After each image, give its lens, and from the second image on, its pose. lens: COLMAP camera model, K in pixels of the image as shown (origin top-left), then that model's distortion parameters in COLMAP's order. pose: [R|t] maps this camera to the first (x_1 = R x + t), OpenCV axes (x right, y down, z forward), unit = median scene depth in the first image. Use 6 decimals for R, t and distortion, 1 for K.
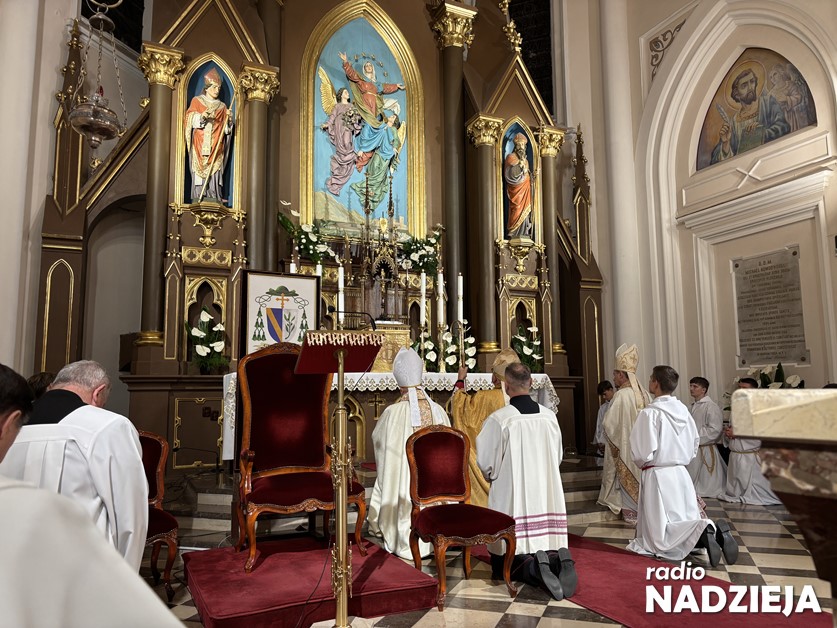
lens RADIAL K [[634.6, 0, 433.5], [0, 634.6, 317.1], [0, 0, 1]] dist [0.059391, -0.047449]
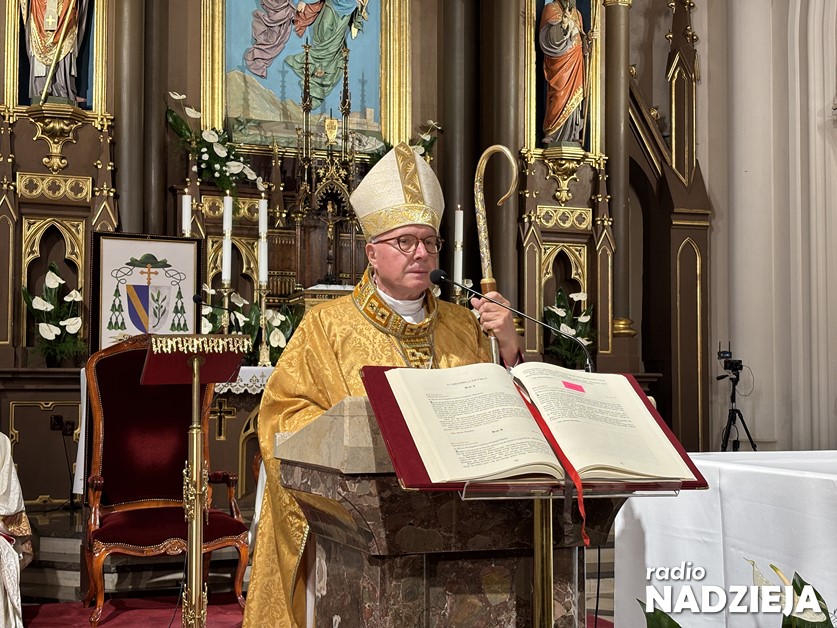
lens RADIAL K [[1257.9, 0, 437.6], [0, 1257.9, 314.5], [0, 0, 1]] dist [0.083224, -0.013397]
pose [[0.997701, 0.010764, -0.066908, 0.110437], [-0.006465, 0.997920, 0.064143, -0.044235], [0.067459, -0.063563, 0.995695, -0.242732]]
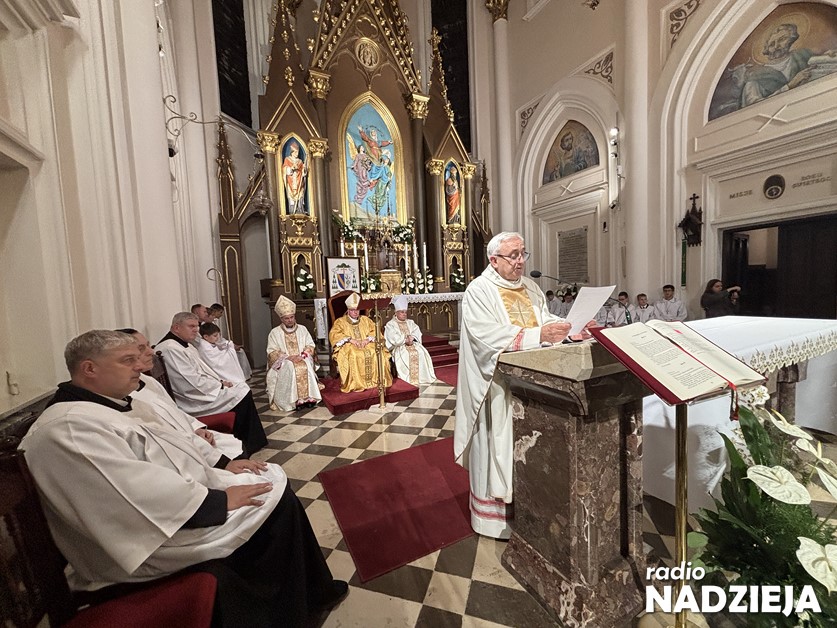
lens RADIAL K [[339.4, 0, 420.5], [0, 339.4, 315.1], [0, 0, 1]] dist [0.009859, -0.000230]
pose [[0.999148, -0.032932, 0.024856, -0.004953], [0.027667, 0.981680, 0.188518, -0.051198], [-0.030609, -0.187670, 0.981755, -0.107093]]
